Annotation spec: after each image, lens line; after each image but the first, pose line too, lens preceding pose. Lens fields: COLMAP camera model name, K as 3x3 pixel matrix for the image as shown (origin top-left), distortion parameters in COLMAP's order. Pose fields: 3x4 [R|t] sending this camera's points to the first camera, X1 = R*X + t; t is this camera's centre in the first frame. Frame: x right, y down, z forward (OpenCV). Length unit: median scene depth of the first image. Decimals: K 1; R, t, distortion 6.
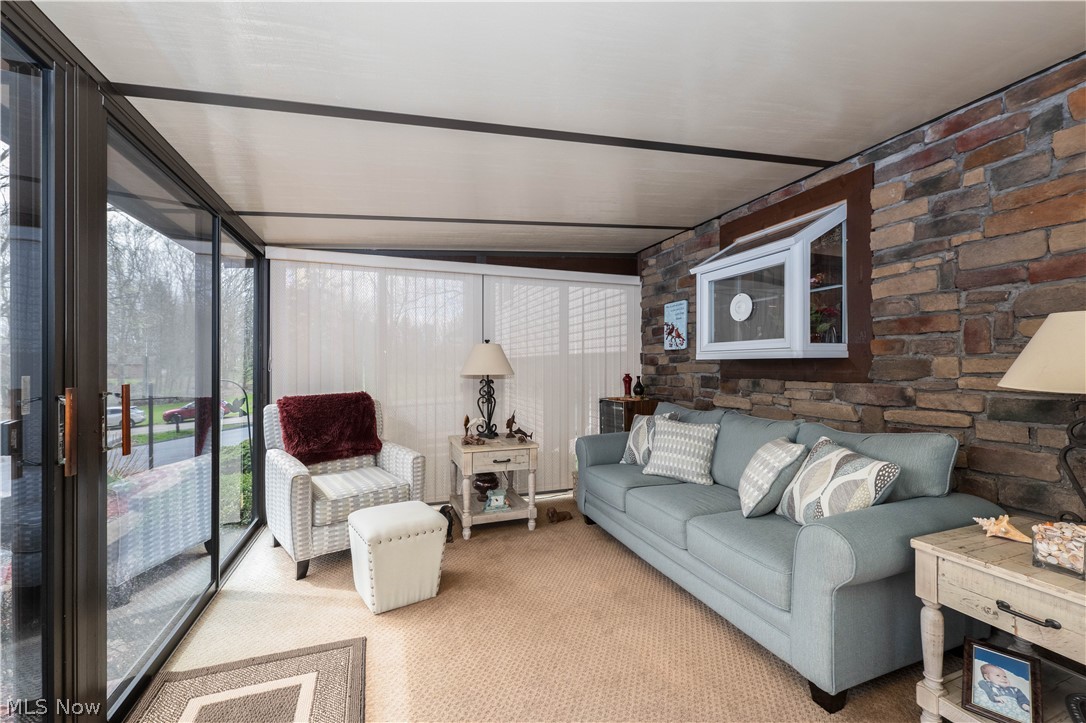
lens RADIAL K [[449.1, 0, 545.7], [0, 449.1, 360.5], [0, 0, 1]] dist [0.002716, 0.000310]
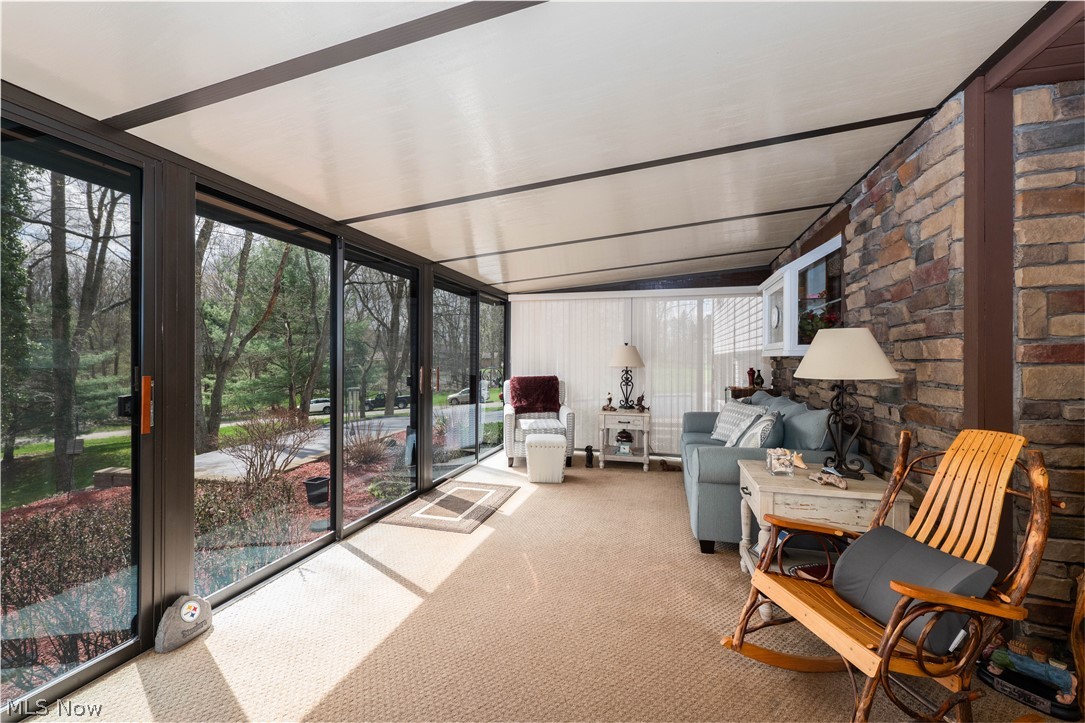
lens RADIAL K [[448.7, 0, 545.2], [0, 448.7, 360.5], [0, 0, 1]] dist [0.002716, 0.000310]
pose [[0.811267, 0.004920, -0.584655, 0.574354], [0.002650, 0.999923, 0.012091, -0.008232], [0.584669, -0.011359, 0.811192, -0.402681]]
